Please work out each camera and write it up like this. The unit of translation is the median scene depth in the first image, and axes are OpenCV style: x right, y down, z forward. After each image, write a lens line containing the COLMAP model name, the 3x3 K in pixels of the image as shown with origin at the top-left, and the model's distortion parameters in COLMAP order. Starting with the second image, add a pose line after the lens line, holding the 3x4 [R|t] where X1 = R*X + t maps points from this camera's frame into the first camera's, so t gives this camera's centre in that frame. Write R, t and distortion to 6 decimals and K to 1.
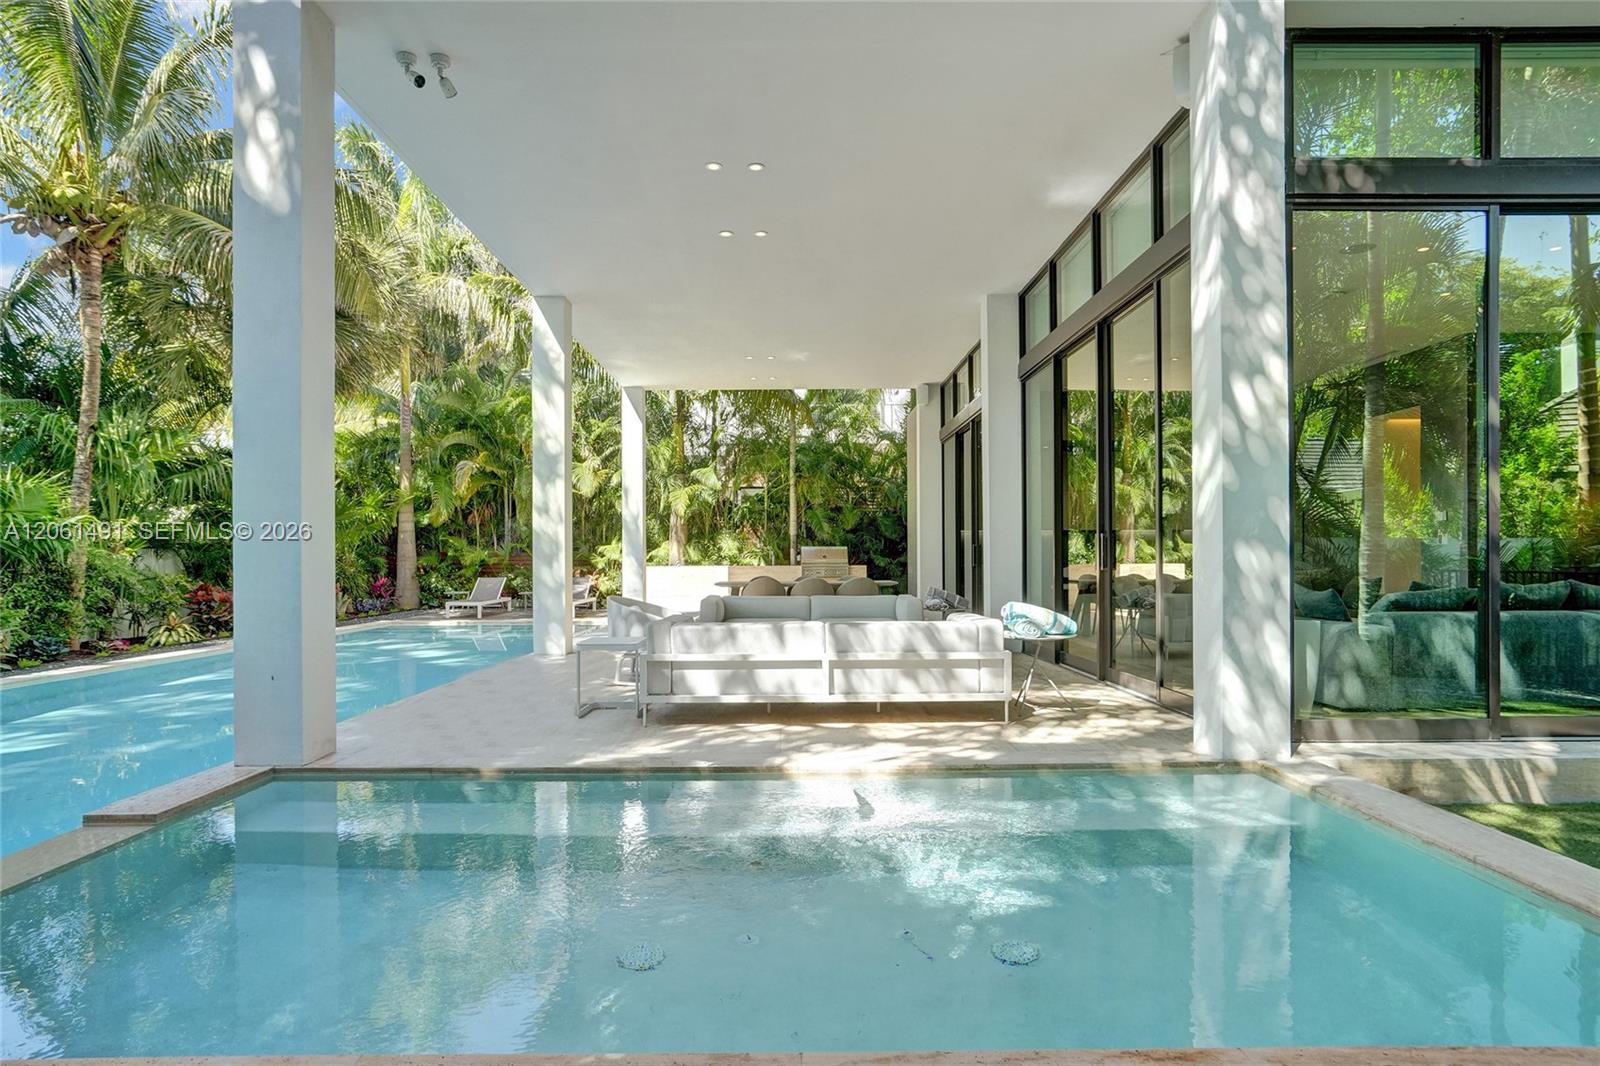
lens RADIAL K [[880.2, 0, 788.3], [0, 880.2, 557.6], [0, 0, 1]] dist [-0.030431, 0.001659]
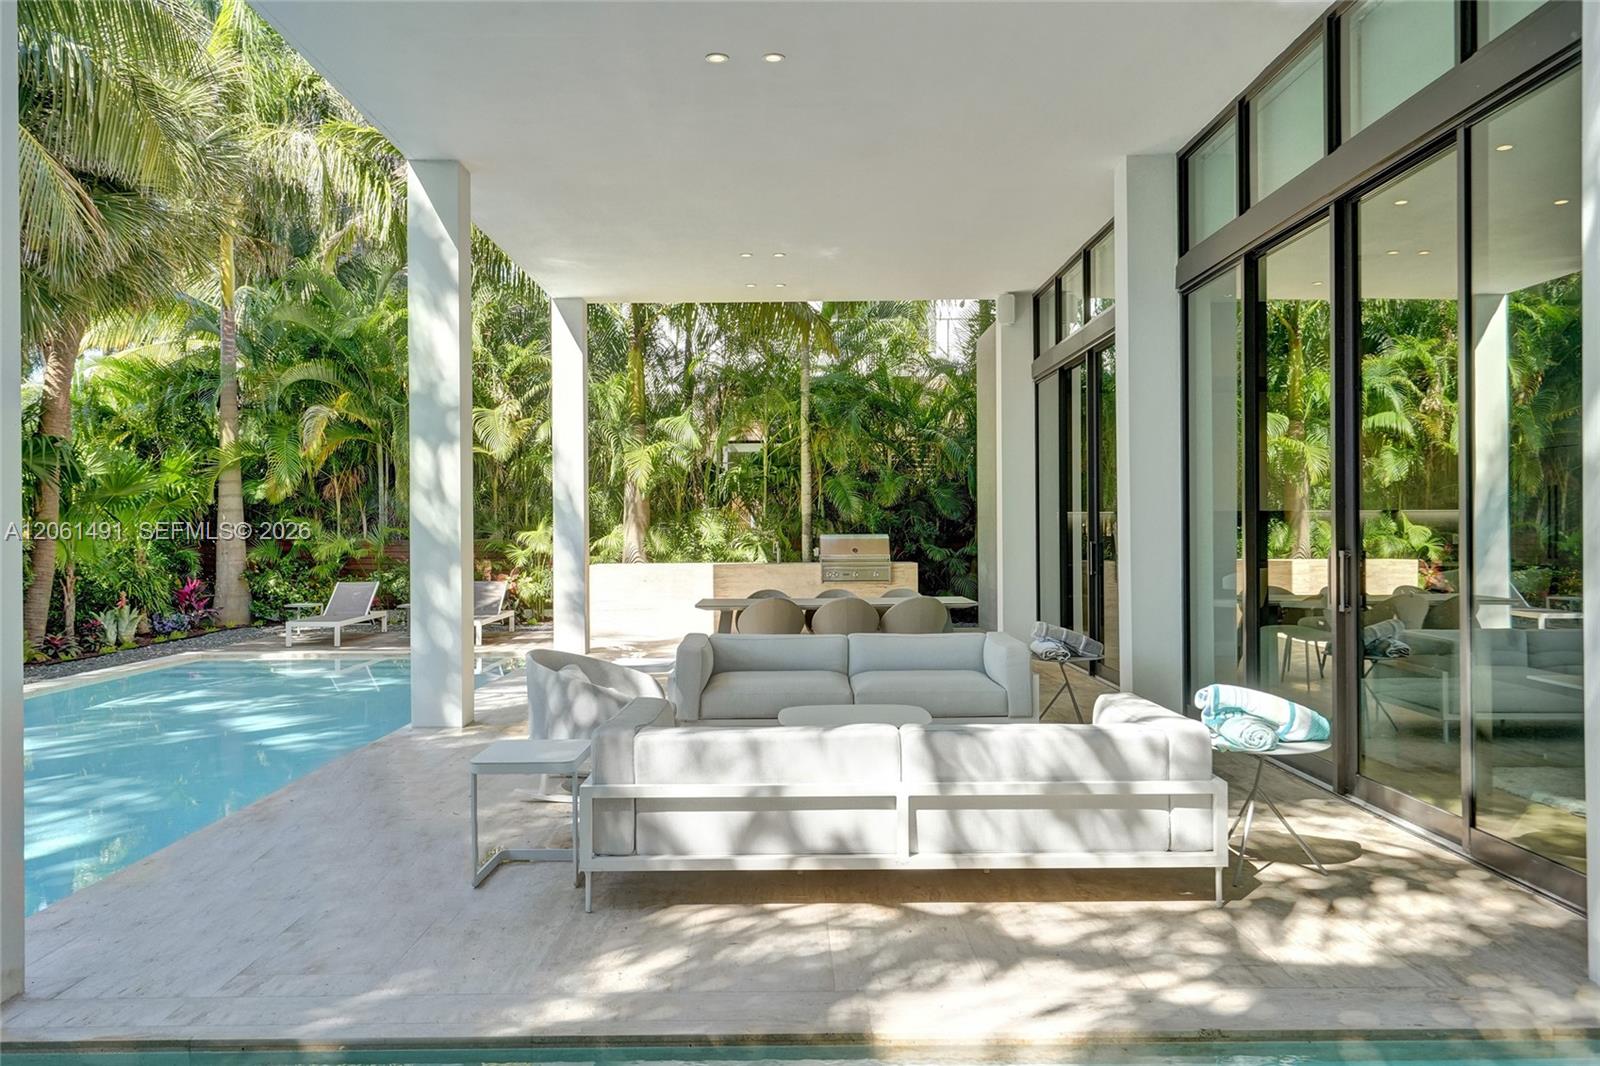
lens RADIAL K [[1227.8, 0, 793.4], [0, 1227.8, 536.5], [0, 0, 1]] dist [-0.003068, -0.012301]
pose [[0.999968, -0.002290, 0.007708, -0.012577], [0.002237, 0.999974, 0.006821, -0.016236], [-0.007724, -0.006803, 0.999947, 0.059471]]
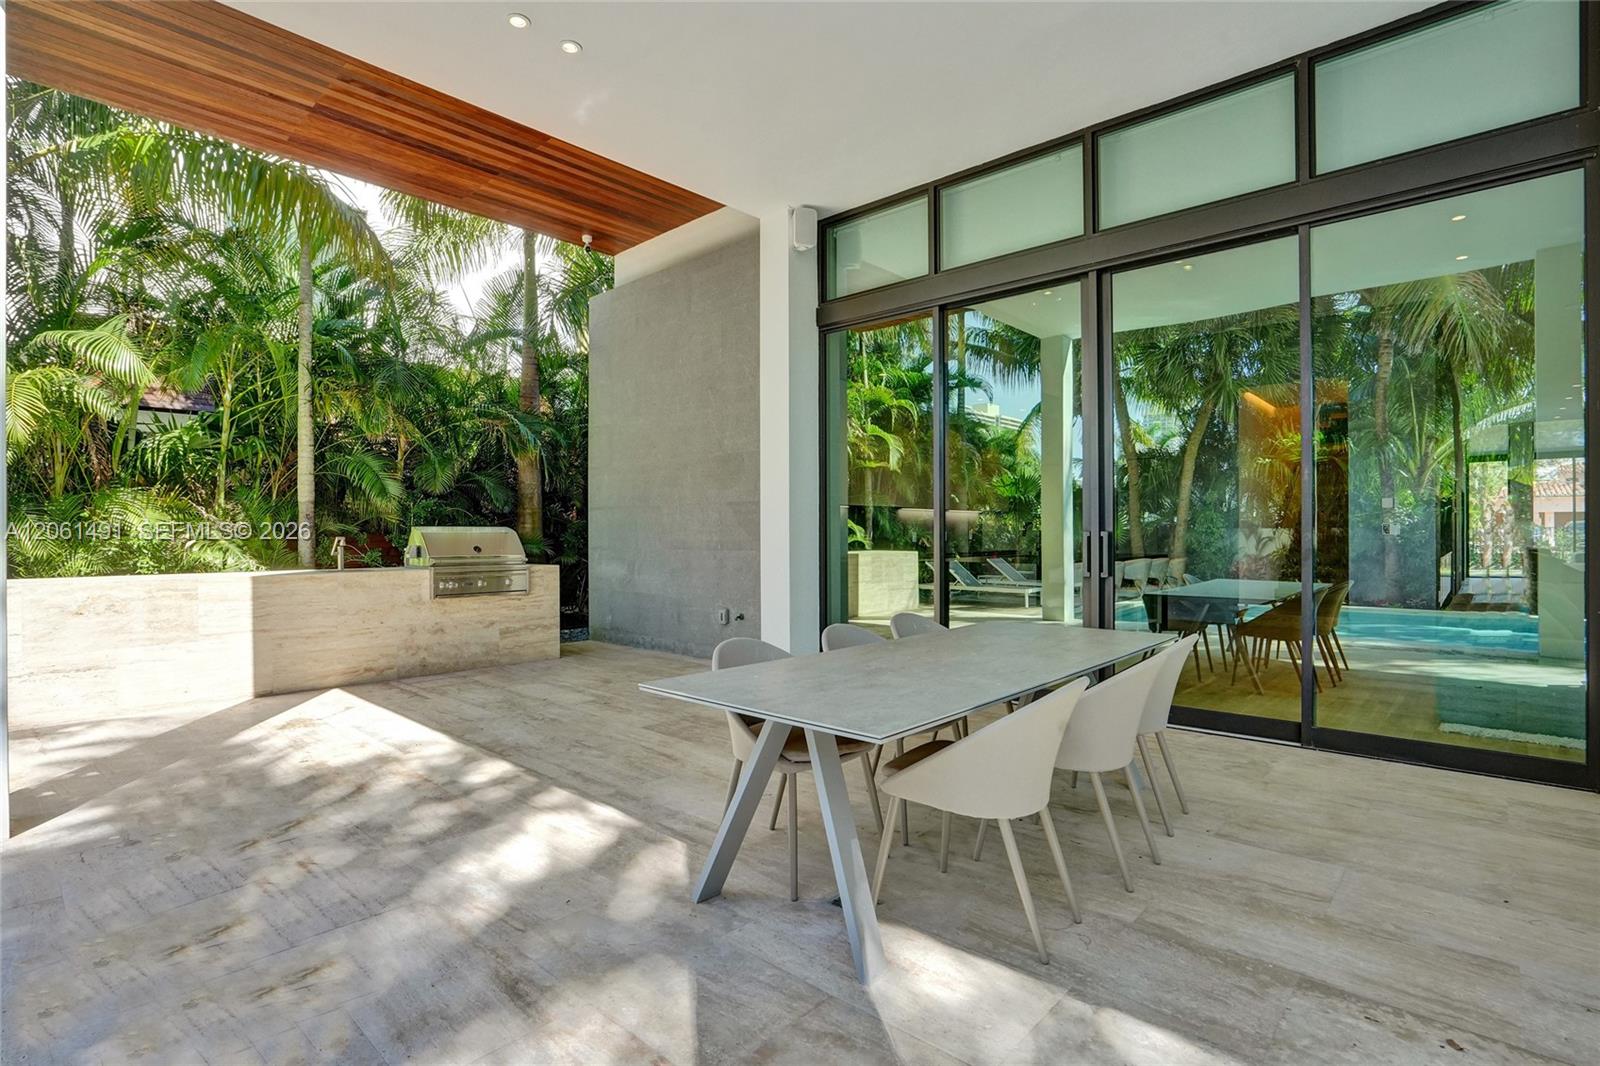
lens RADIAL K [[767.2, 0, 785.8], [0, 767.2, 541.5], [0, 0, 1]] dist [-0.023393, 0.004109]
pose [[0.676548, -0.001374, 0.736398, -0.137623], [-0.003769, 0.999979, 0.005328, -0.007185], [-0.736389, -0.006380, 0.676528, 0.552844]]
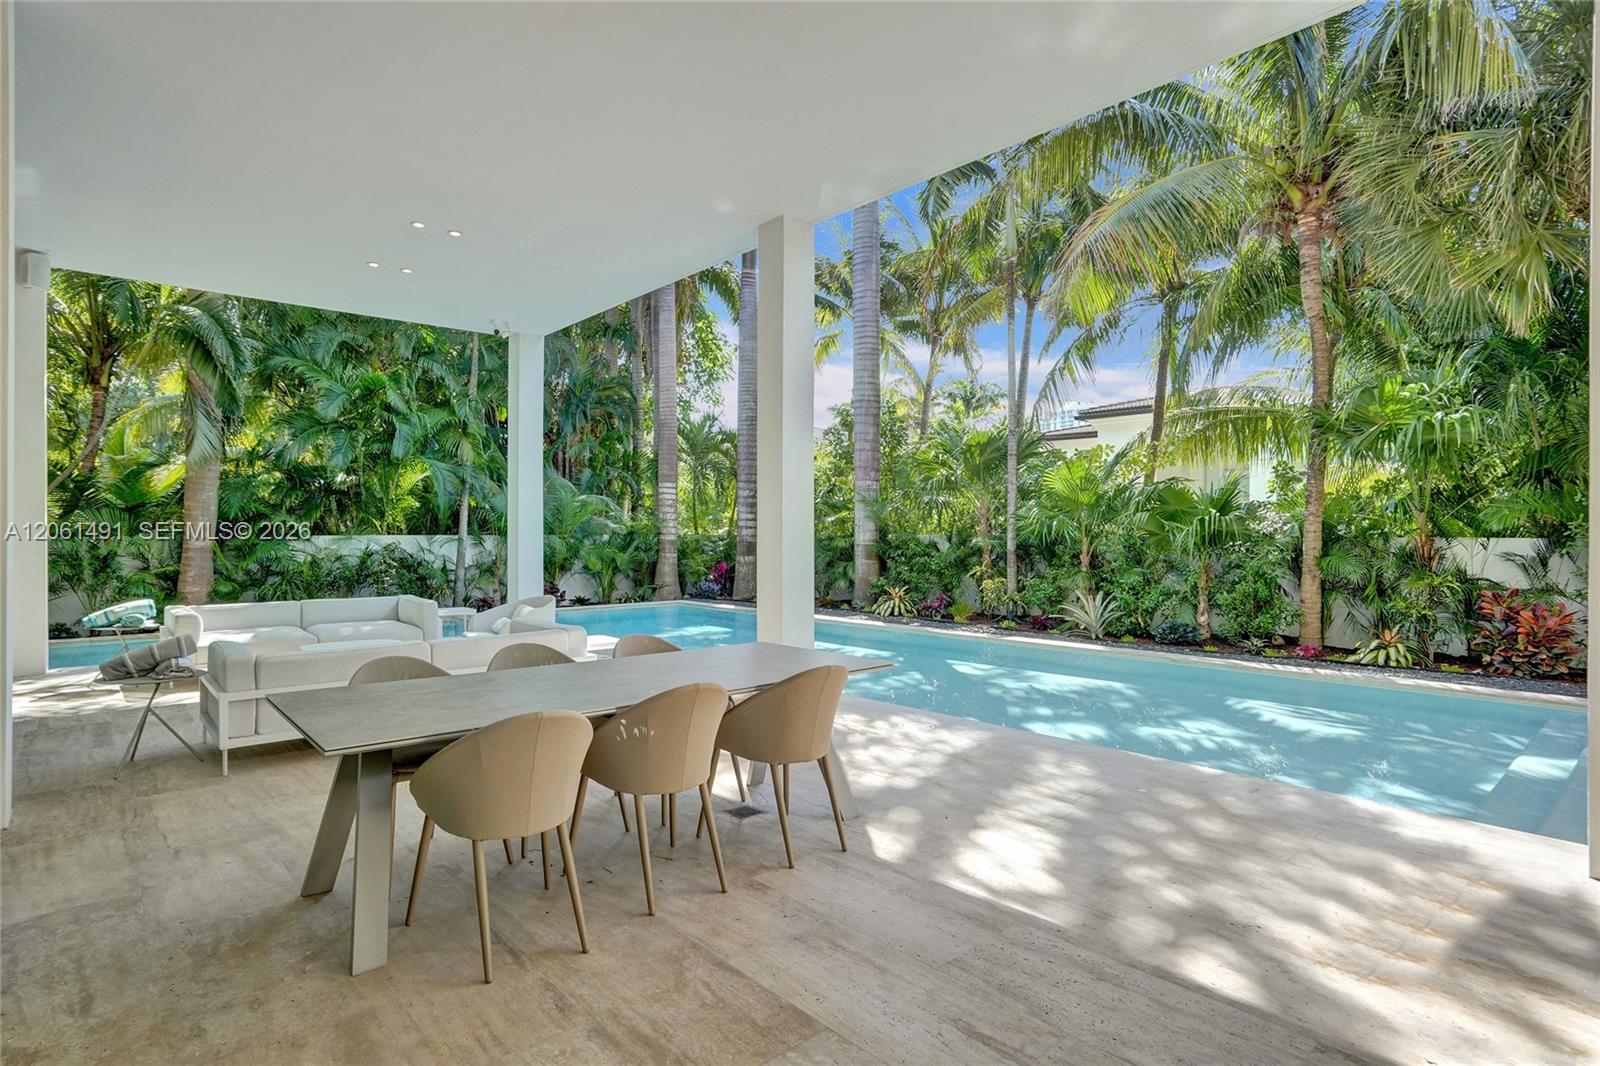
lens RADIAL K [[838.6, 0, 793.5], [0, 838.6, 527.9], [0, 0, 1]] dist [-0.013267, 0.005638]
pose [[-0.756815, 0.003811, -0.653619, 0.104669], [-0.000595, 0.999979, 0.006520, -0.017324], [0.653629, 0.005323, -0.756796, 0.810468]]
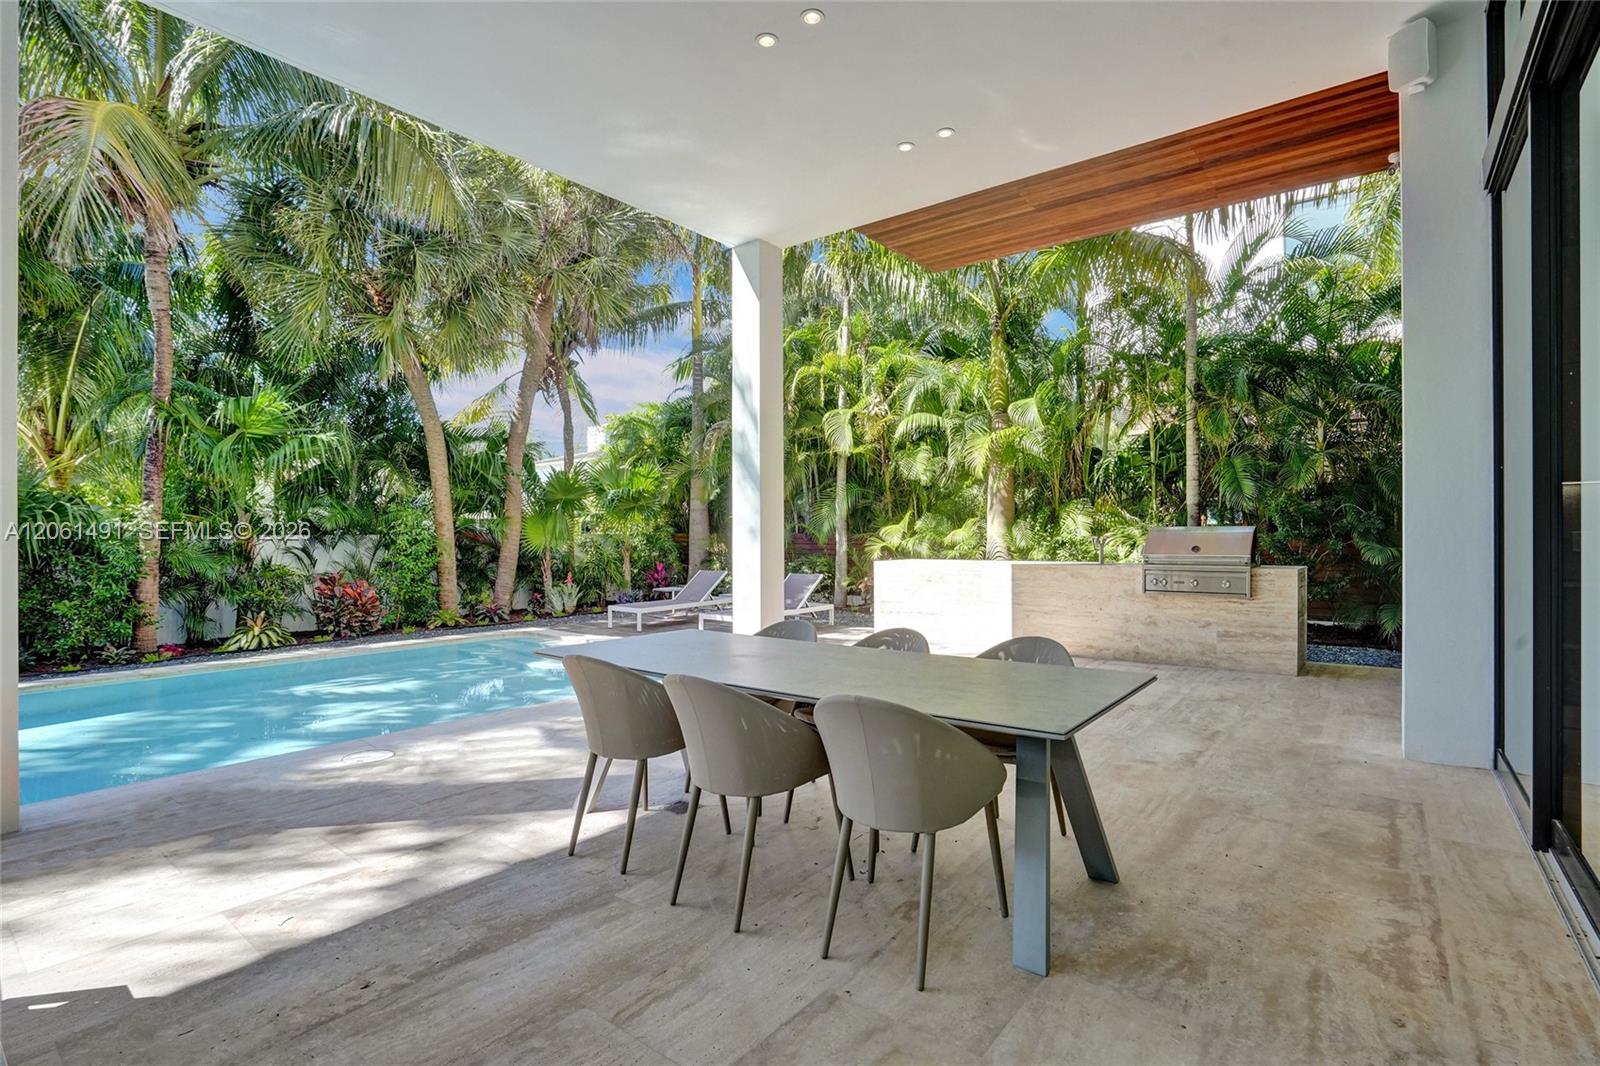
lens RADIAL K [[760.2, 0, 809.0], [0, 760.2, 532.3], [0, 0, 1]] dist [-0.032587, 0.005403]
pose [[0.796689, -0.000050, -0.604390, 0.110550], [0.003081, 0.999987, 0.003978, -0.010882], [0.604382, -0.005031, 0.796679, 0.506331]]
